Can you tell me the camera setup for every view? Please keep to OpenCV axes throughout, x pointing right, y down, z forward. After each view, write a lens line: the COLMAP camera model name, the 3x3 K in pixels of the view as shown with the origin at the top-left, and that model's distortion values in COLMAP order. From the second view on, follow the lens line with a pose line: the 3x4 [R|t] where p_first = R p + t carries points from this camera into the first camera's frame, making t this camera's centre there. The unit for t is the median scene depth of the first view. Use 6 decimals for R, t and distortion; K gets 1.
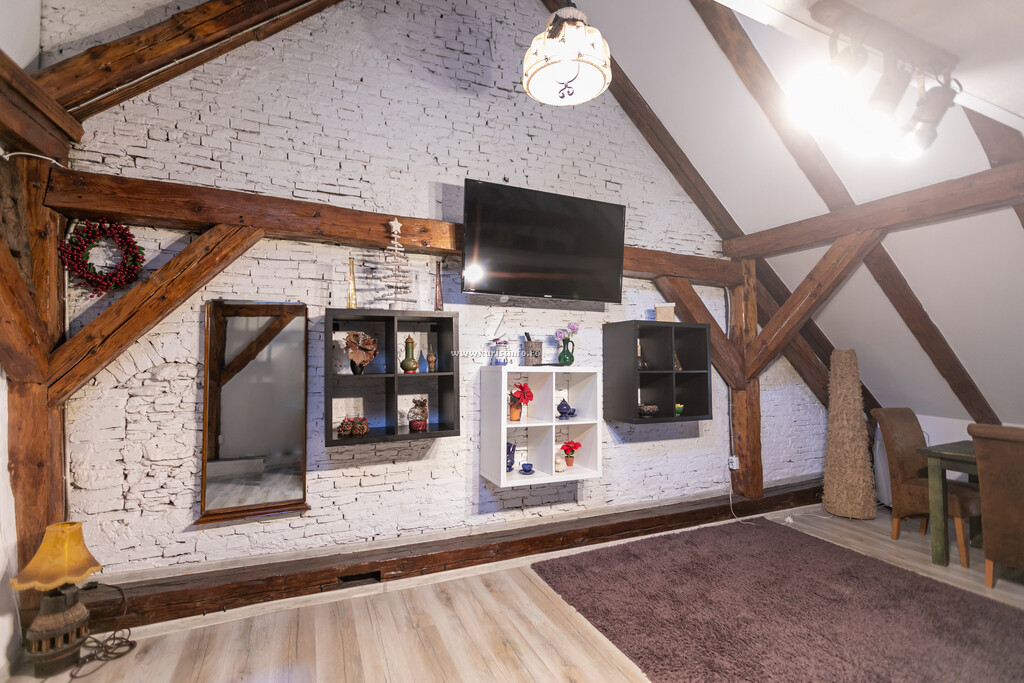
lens RADIAL K [[448.7, 0, 509.3], [0, 448.7, 341.3], [0, 0, 1]] dist [0.000538, -0.000069]
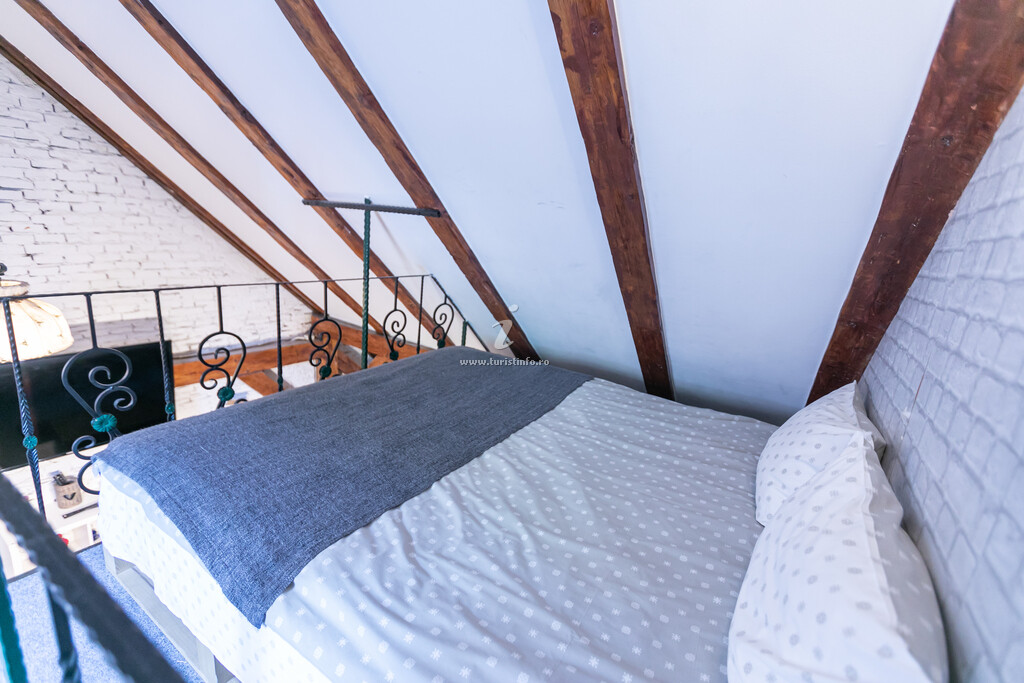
lens RADIAL K [[450.7, 0, 511.2], [0, 450.7, 341.6], [0, 0, 1]] dist [0.001385, 0.000127]
pose [[0.830432, -0.068407, 0.552905, 0.405558], [-0.109787, 0.952879, 0.282787, -0.816035], [-0.546196, -0.295537, 0.783791, -0.262839]]
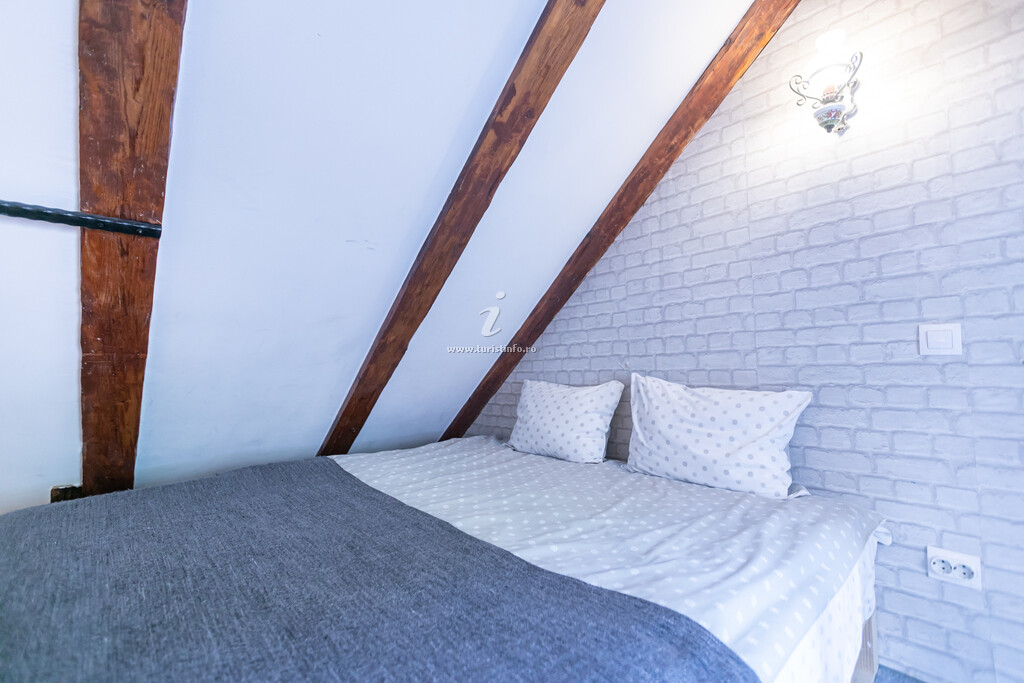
lens RADIAL K [[448.7, 0, 509.3], [0, 448.7, 341.3], [0, 0, 1]] dist [0.000538, -0.000069]
pose [[-0.319945, 0.048494, 0.946194, 0.228349], [-0.032112, 0.997560, -0.061985, -0.675660], [-0.946892, -0.050216, -0.317607, 0.256481]]
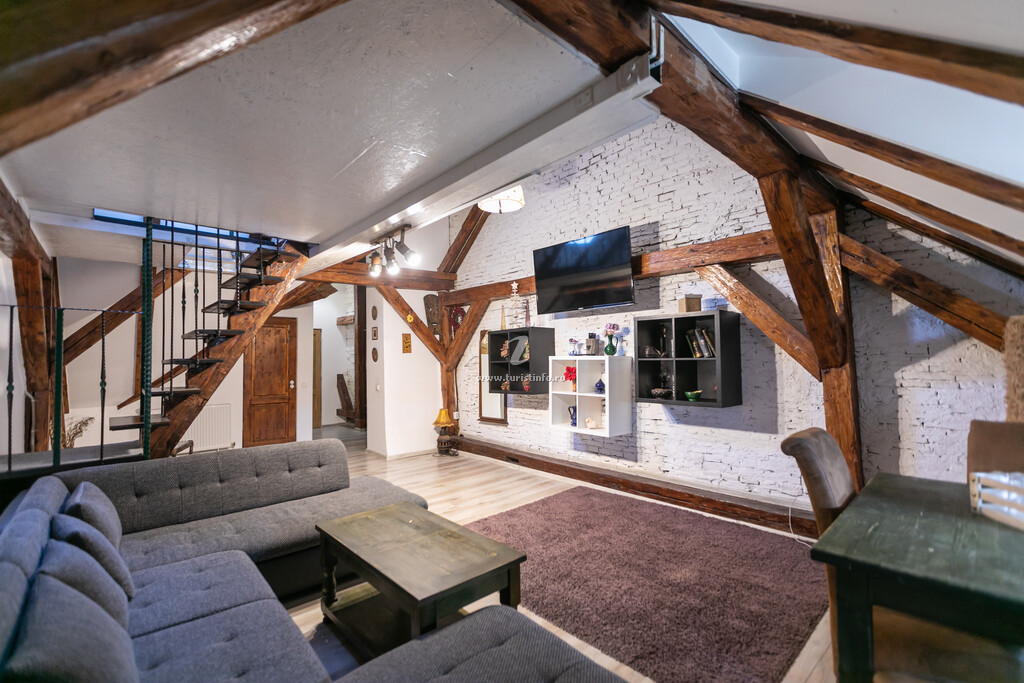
lens RADIAL K [[448.7, 0, 509.3], [0, 448.7, 341.3], [0, 0, 1]] dist [0.000538, -0.000069]
pose [[0.316410, -0.046023, -0.947505, 1.601827], [0.053988, 0.998077, -0.030451, 0.045346], [0.947085, -0.041519, 0.318287, 0.343732]]
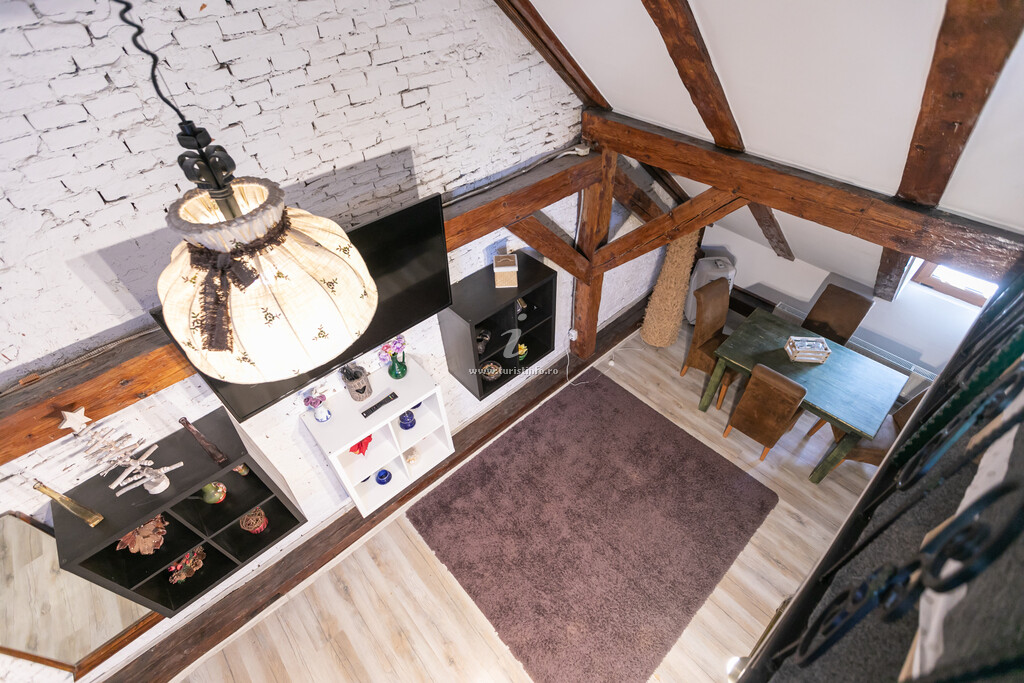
lens RADIAL K [[448.7, 0, 509.3], [0, 448.7, 341.3], [0, 0, 1]] dist [0.000538, -0.000069]
pose [[0.949712, -0.247424, 0.191908, 0.216685], [0.029234, 0.680265, 0.732383, -0.761024], [-0.311757, -0.689943, 0.653289, 0.498900]]
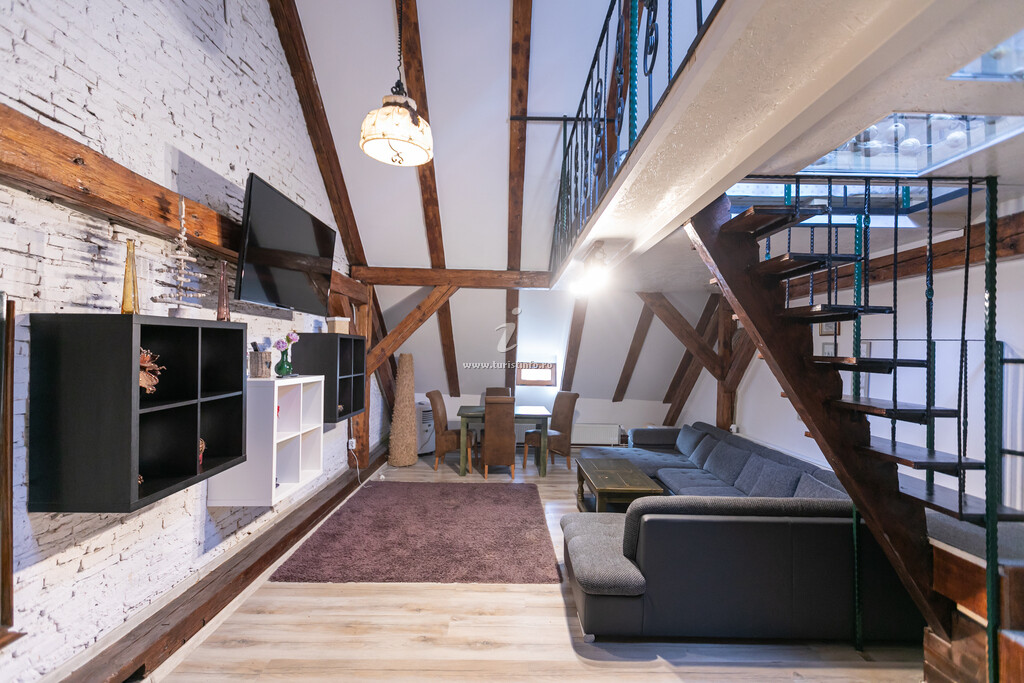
lens RADIAL K [[451.3, 0, 510.6], [0, 451.3, 341.4], [0, 0, 1]] dist [0.001875, 0.000153]
pose [[0.385510, 0.021822, 0.922446, -0.751099], [-0.052096, 0.998640, -0.001852, -0.055458], [-0.921232, -0.047342, 0.386123, 0.171688]]
